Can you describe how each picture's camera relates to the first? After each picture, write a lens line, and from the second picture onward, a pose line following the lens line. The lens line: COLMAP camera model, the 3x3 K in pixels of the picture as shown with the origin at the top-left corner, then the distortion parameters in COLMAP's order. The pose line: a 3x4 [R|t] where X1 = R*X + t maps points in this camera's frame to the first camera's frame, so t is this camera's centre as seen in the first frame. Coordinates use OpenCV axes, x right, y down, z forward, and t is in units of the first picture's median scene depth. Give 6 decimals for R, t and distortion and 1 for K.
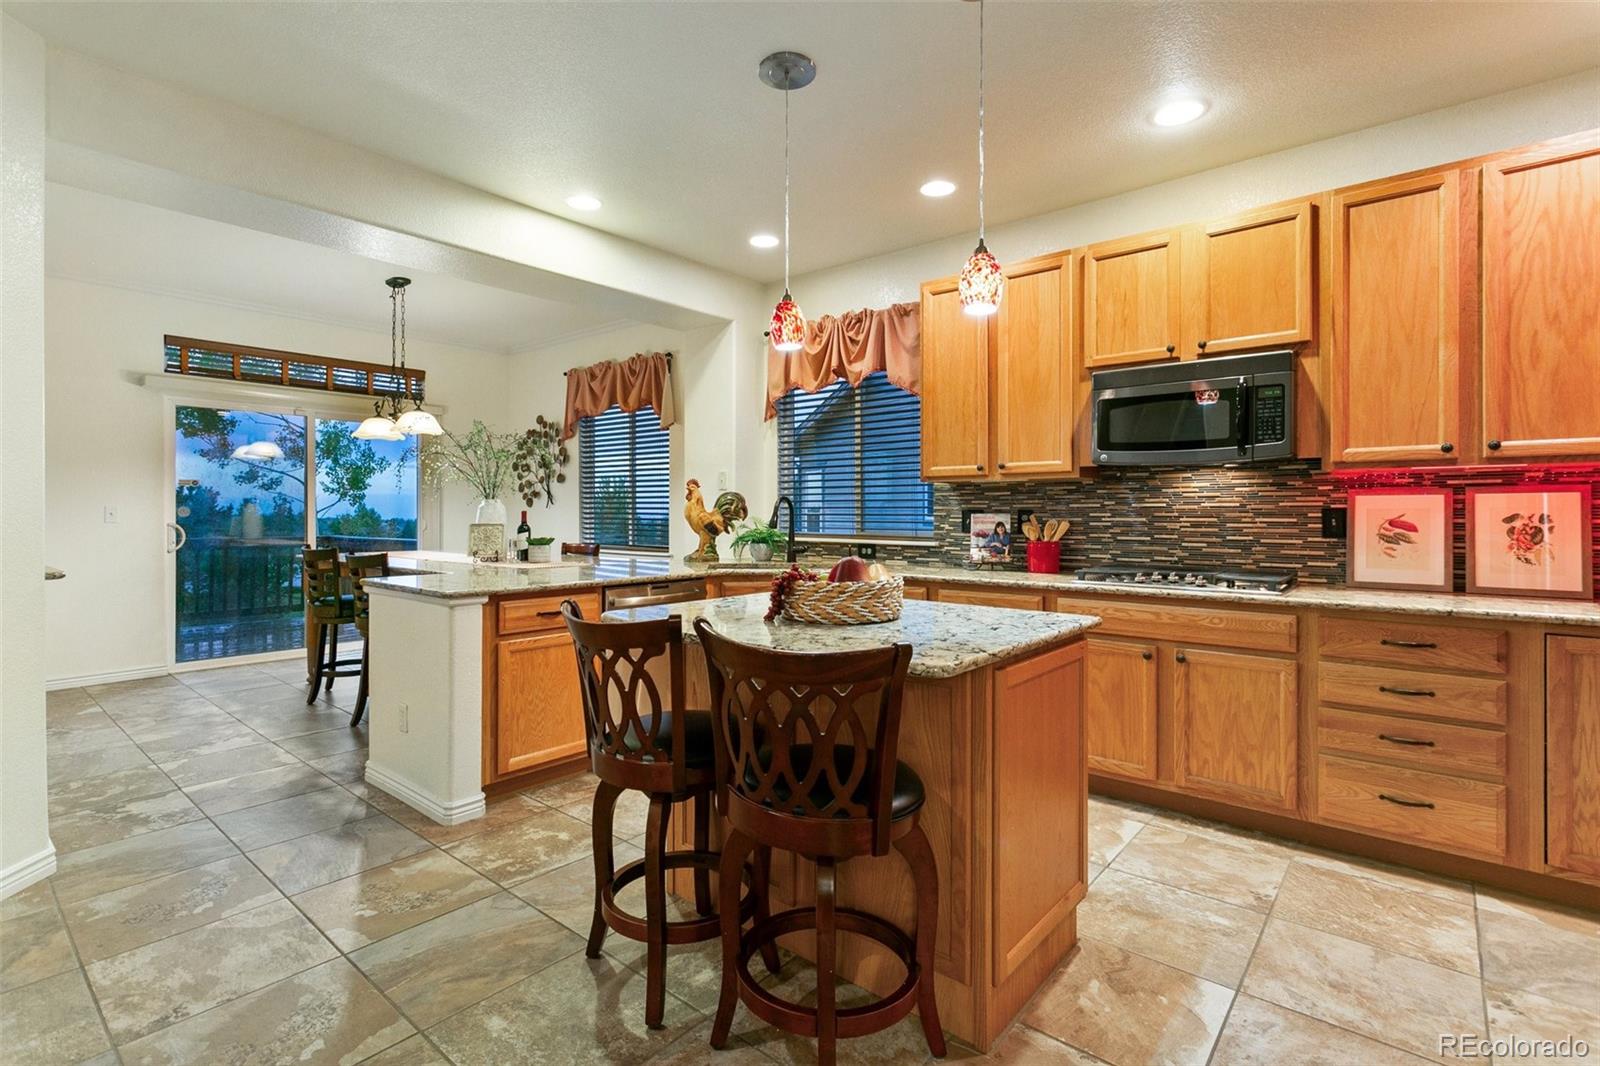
lens RADIAL K [[756.9, 0, 788.3], [0, 756.9, 511.8], [0, 0, 1]] dist [-0.000543, 0.001503]
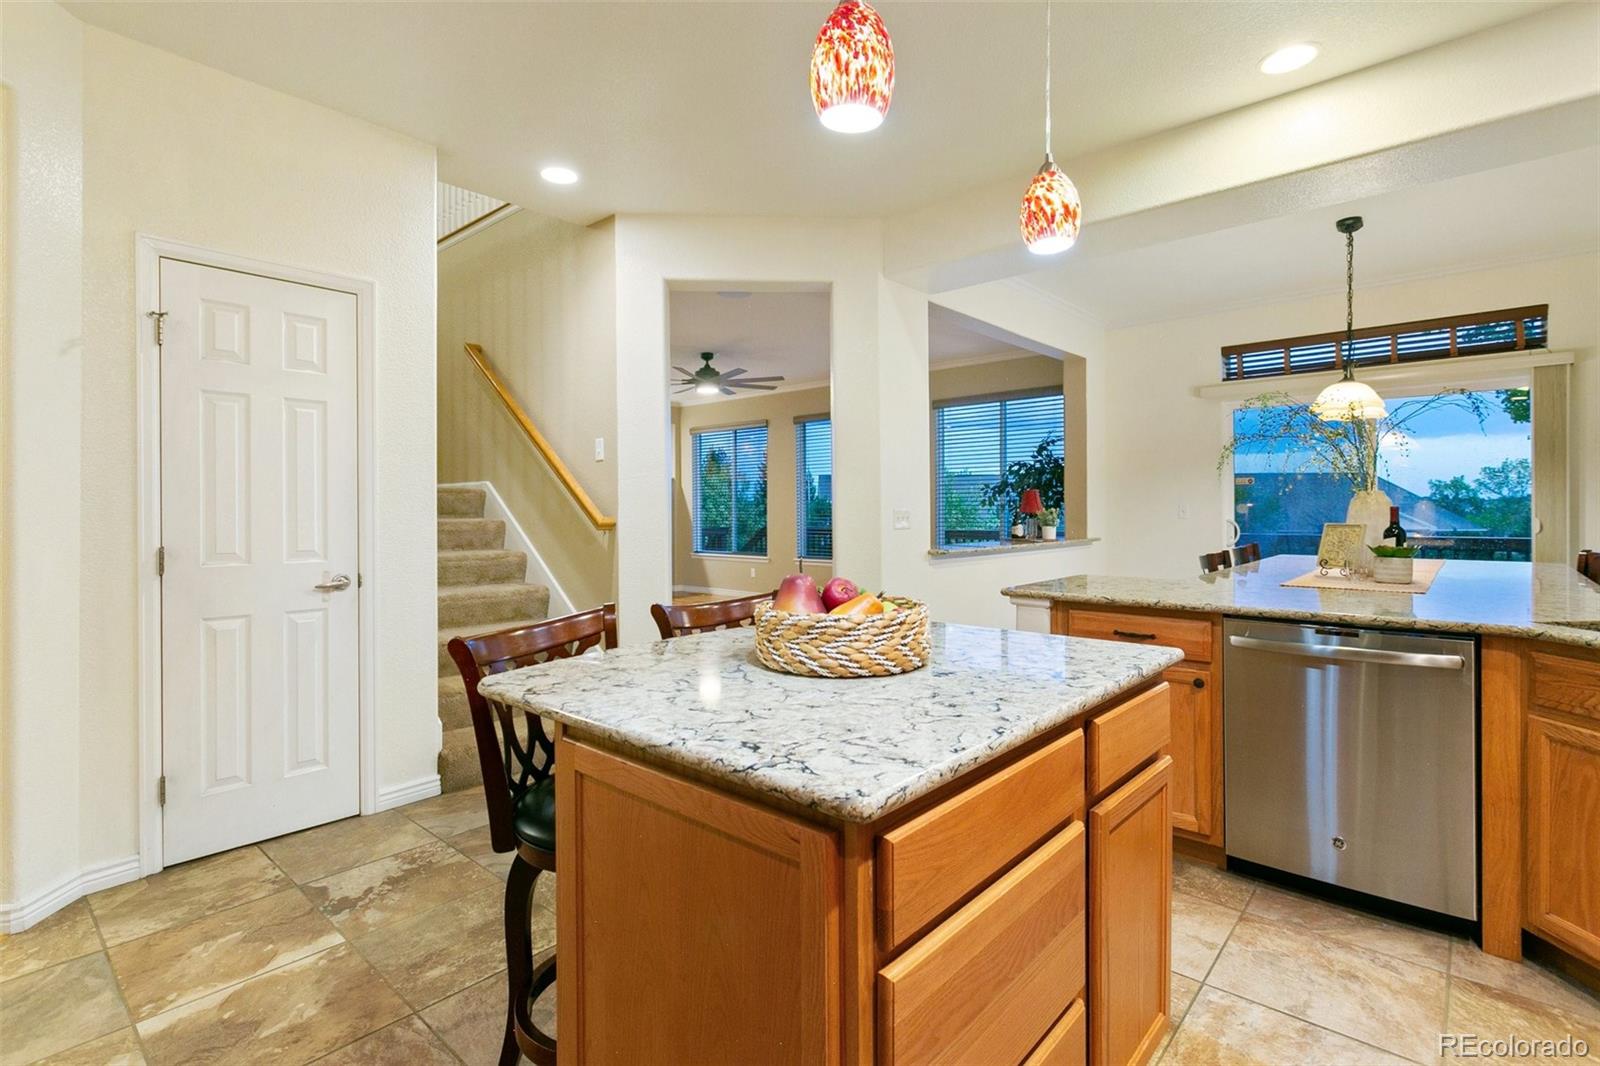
lens RADIAL K [[756.9, 0, 788.3], [0, 756.9, 511.8], [0, 0, 1]] dist [-0.000543, 0.001503]
pose [[-0.030575, 0.007435, -0.999505, 0.424416], [0.004673, 0.999962, 0.007296, -0.008178], [0.999522, -0.004448, -0.030609, 0.583128]]
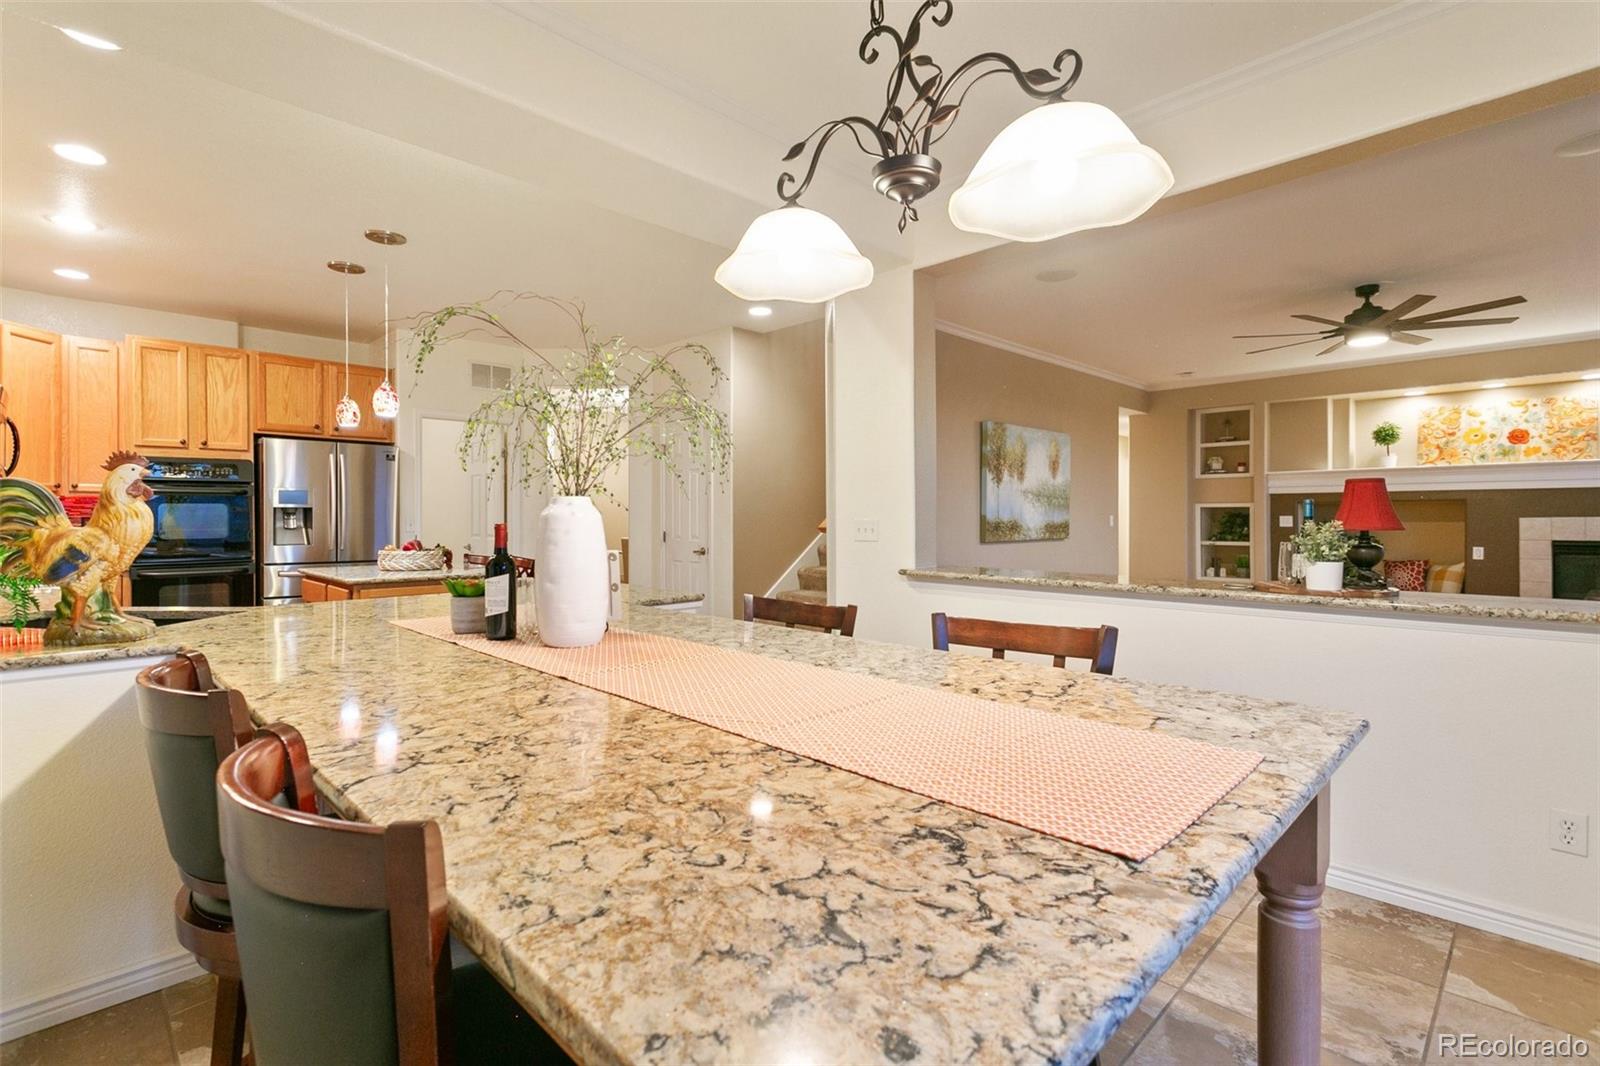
lens RADIAL K [[756.9, 0, 788.3], [0, 756.9, 511.8], [0, 0, 1]] dist [-0.000543, 0.001503]
pose [[-0.996162, 0.002932, 0.087474, -0.694077], [0.002569, 0.999988, -0.004267, -0.005294], [-0.087486, -0.004026, -0.996158, 1.808896]]
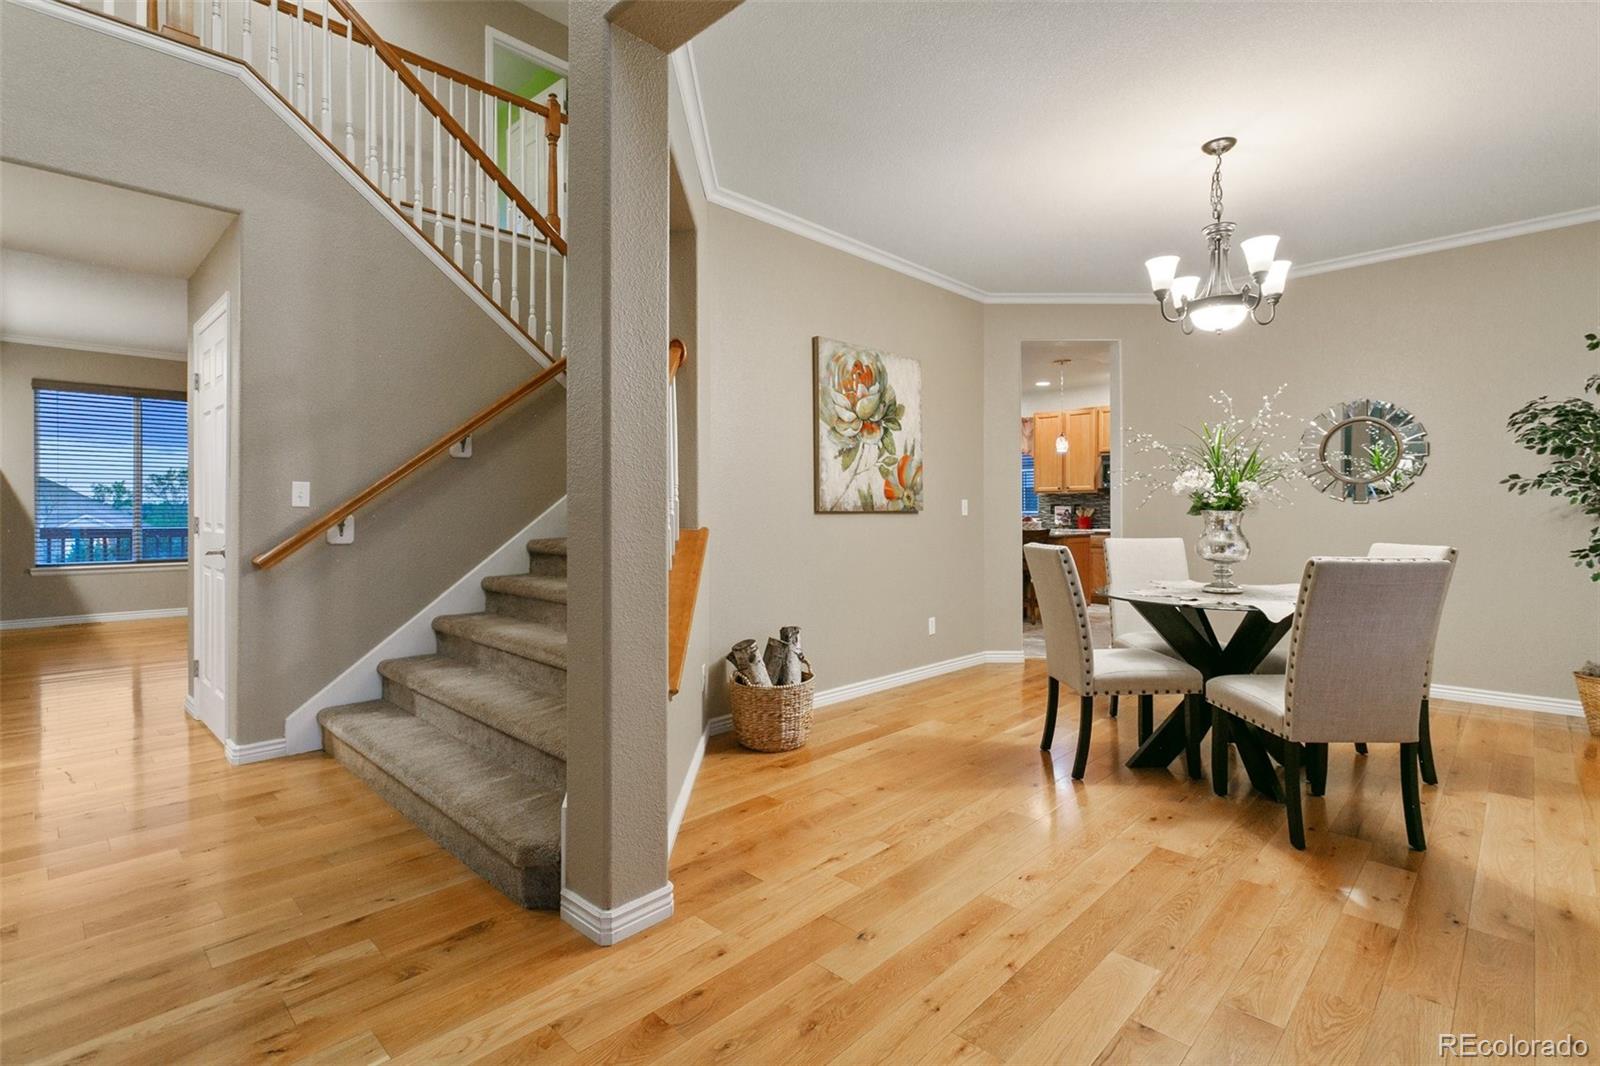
lens RADIAL K [[756.9, 0, 788.3], [0, 756.9, 511.8], [0, 0, 1]] dist [-0.000543, 0.001503]
pose [[0.996604, -0.000261, -0.082345, -0.476273], [0.000315, 1.000000, 0.000645, 0.021224], [0.082345, -0.000669, 0.996604, -1.731431]]
